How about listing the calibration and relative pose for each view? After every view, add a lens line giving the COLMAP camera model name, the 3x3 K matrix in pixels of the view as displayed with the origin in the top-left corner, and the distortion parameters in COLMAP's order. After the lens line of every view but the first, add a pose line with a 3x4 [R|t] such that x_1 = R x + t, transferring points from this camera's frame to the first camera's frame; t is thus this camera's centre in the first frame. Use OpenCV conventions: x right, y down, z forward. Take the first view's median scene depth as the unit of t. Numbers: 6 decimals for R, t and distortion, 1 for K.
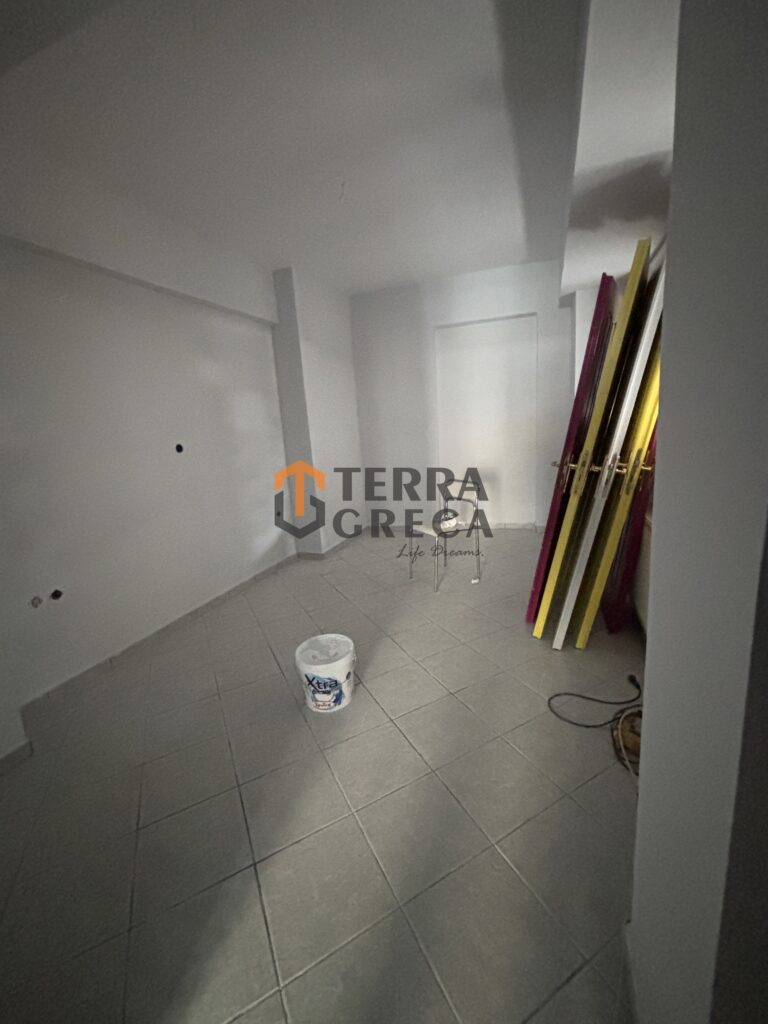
lens RADIAL K [[409.5, 0, 386.0], [0, 409.5, 504.2], [0, 0, 1]] dist [-0.000171, -0.000174]
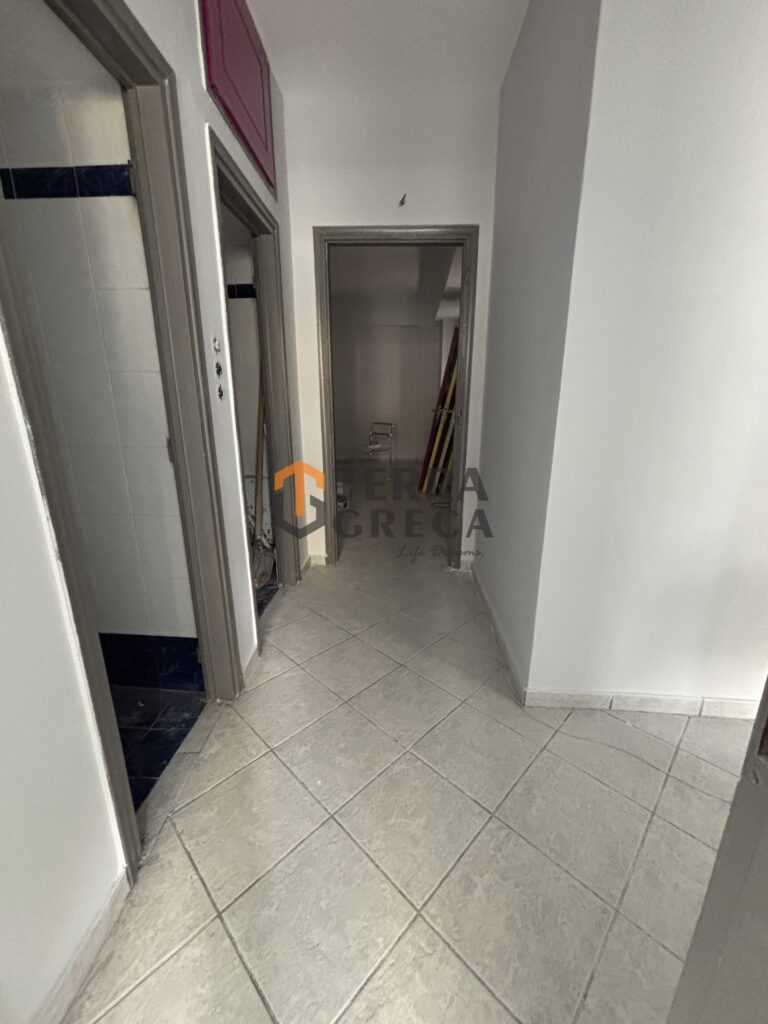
lens RADIAL K [[409.5, 0, 386.0], [0, 409.5, 504.2], [0, 0, 1]] dist [-0.000171, -0.000174]
pose [[0.951606, -0.009008, 0.307190, -0.487623], [-0.008244, 0.998462, 0.054818, 0.282145], [-0.307212, -0.054698, 0.950068, -0.988693]]
